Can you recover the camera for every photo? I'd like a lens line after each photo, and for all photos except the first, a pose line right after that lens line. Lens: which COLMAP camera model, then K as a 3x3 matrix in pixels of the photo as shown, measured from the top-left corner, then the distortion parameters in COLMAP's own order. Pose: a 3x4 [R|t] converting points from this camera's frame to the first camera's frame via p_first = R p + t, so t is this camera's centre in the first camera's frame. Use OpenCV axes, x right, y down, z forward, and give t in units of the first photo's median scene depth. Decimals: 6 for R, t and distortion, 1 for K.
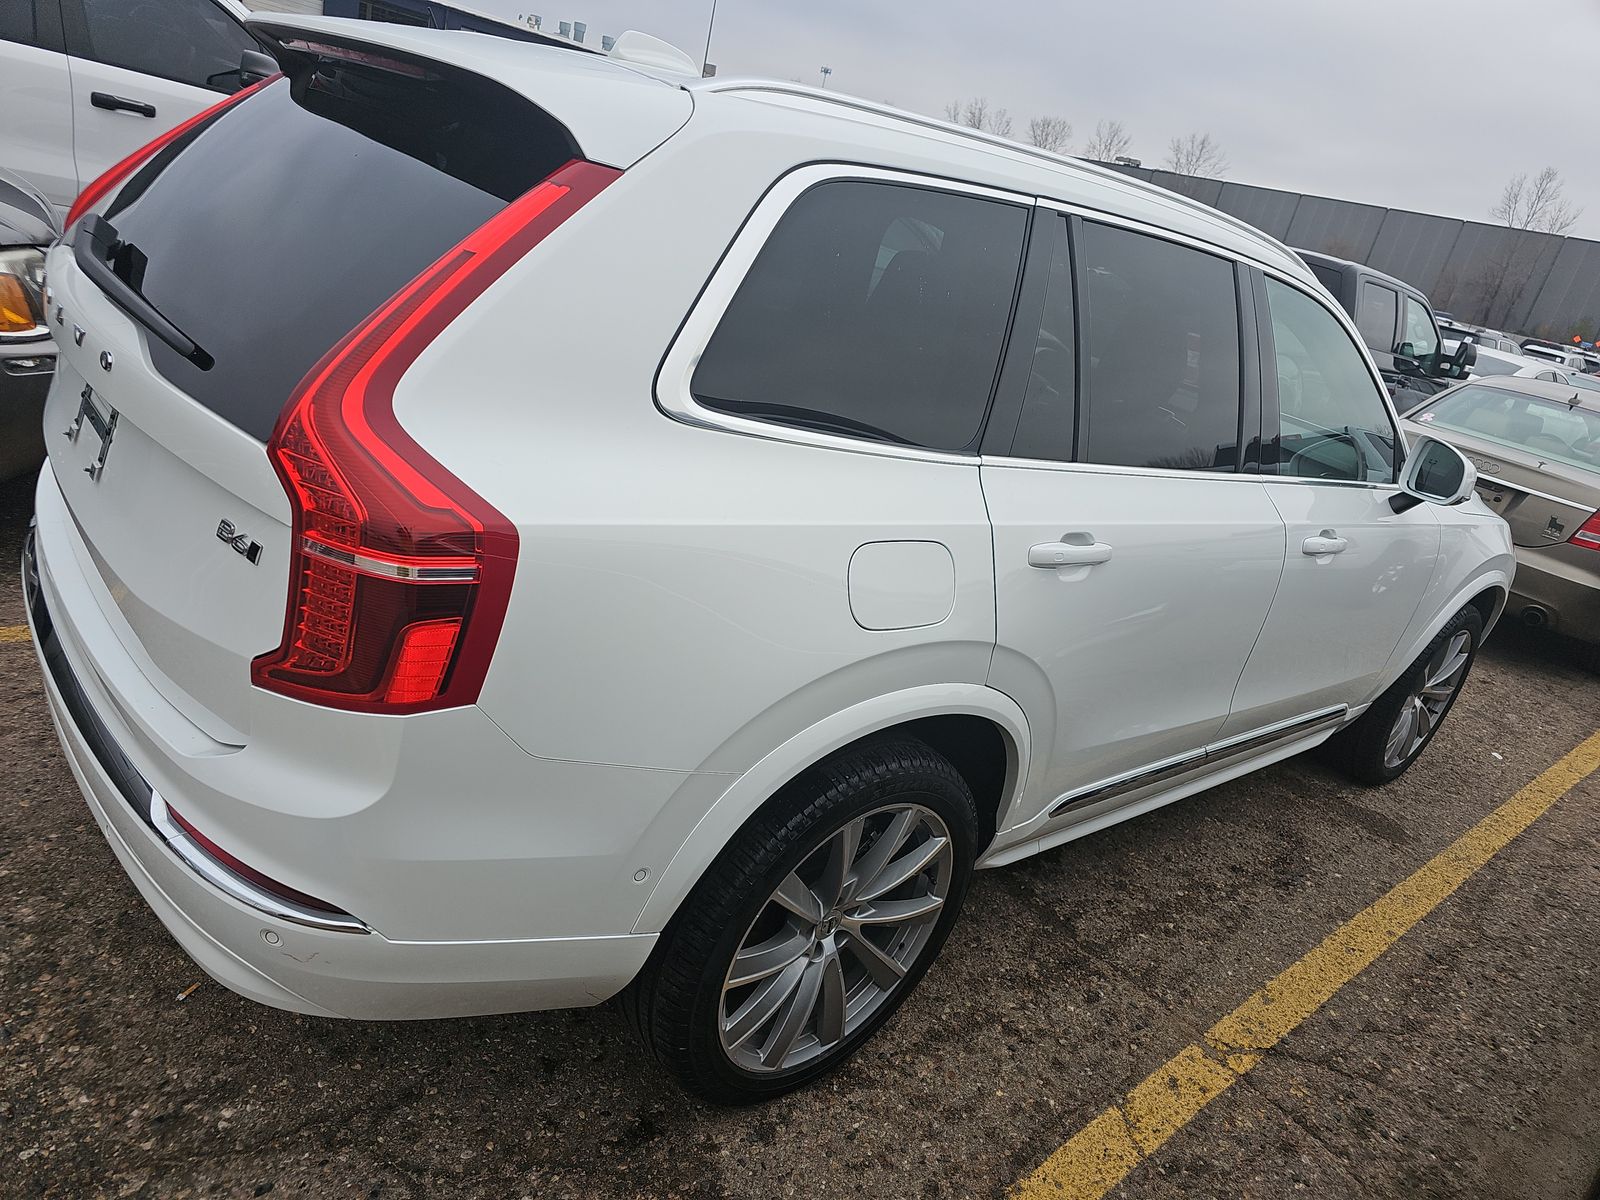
lens RADIAL K [[1070.4, 0, 809.2], [0, 1070.4, 603.9], [0, 0, 1]] dist [0.026391, -0.005984]
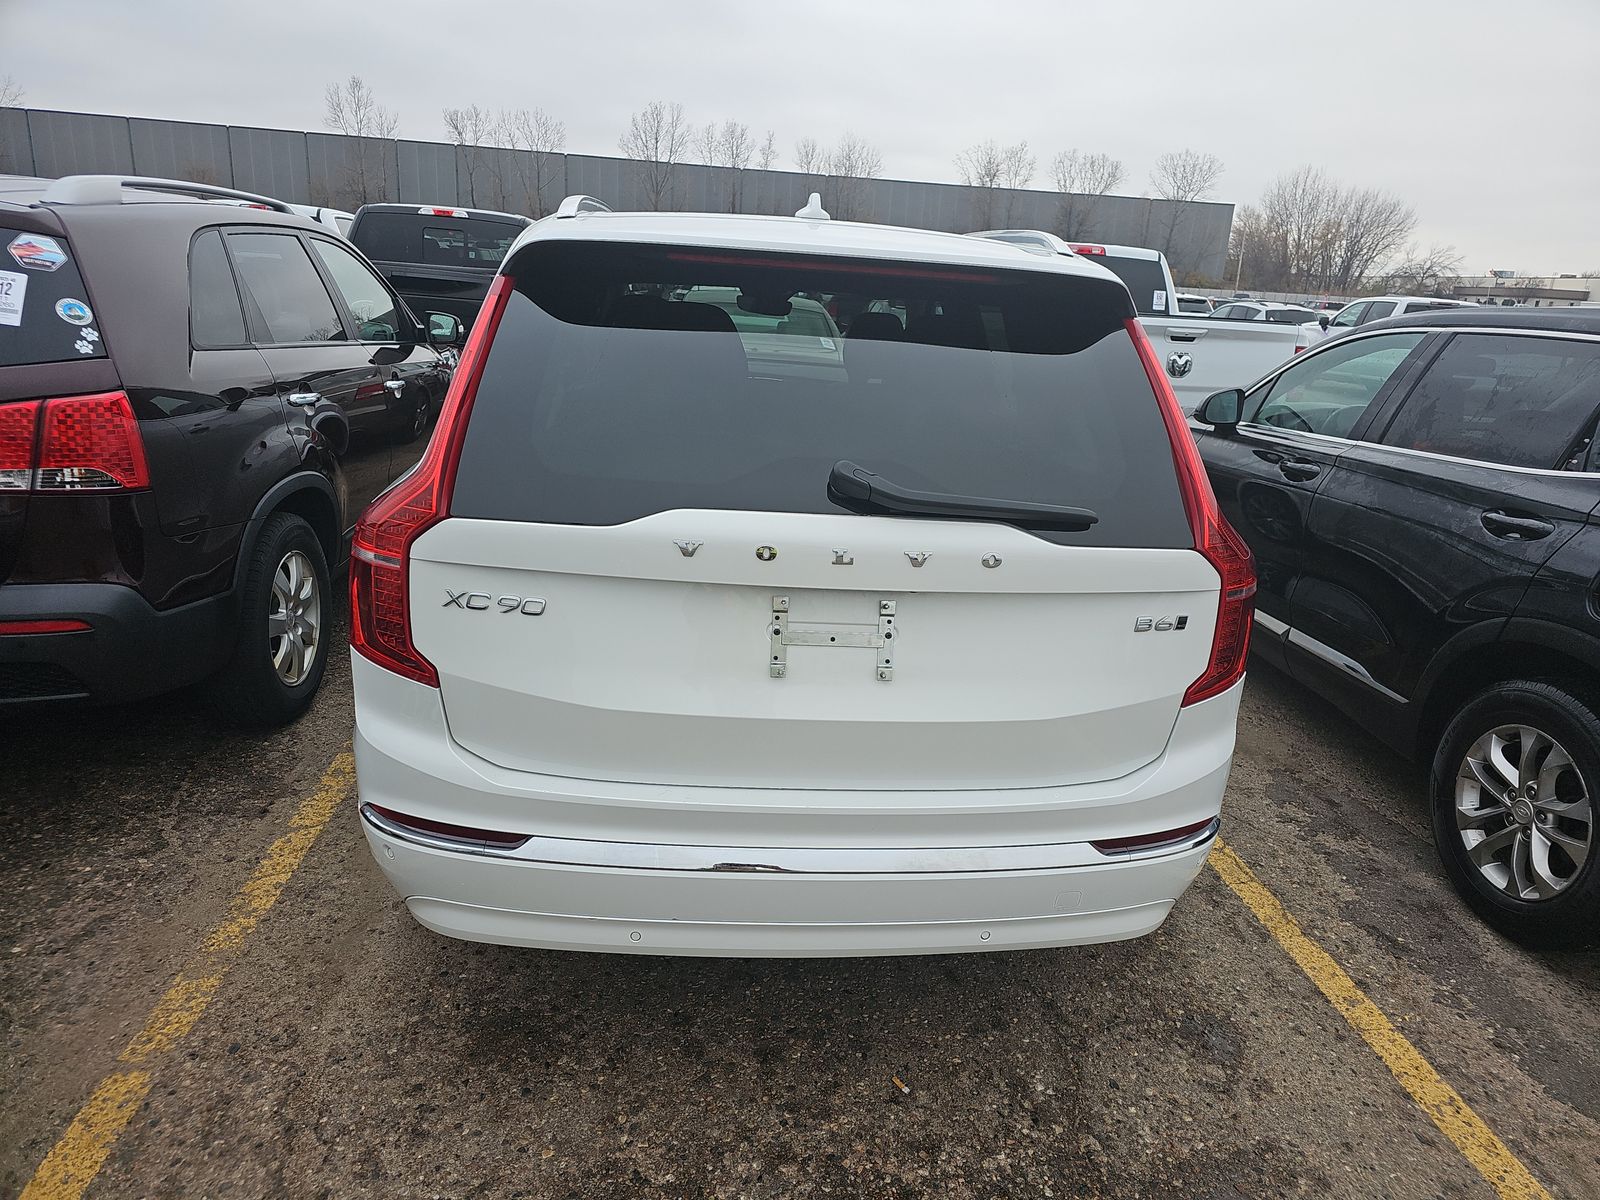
lens RADIAL K [[1070.4, 0, 809.2], [0, 1070.4, 603.9], [0, 0, 1]] dist [0.026391, -0.005984]
pose [[0.563312, -0.414754, 0.714604, -1.186282], [0.361247, 0.901468, 0.238444, -0.391047], [-0.743088, 0.123830, 0.657636, 0.253783]]
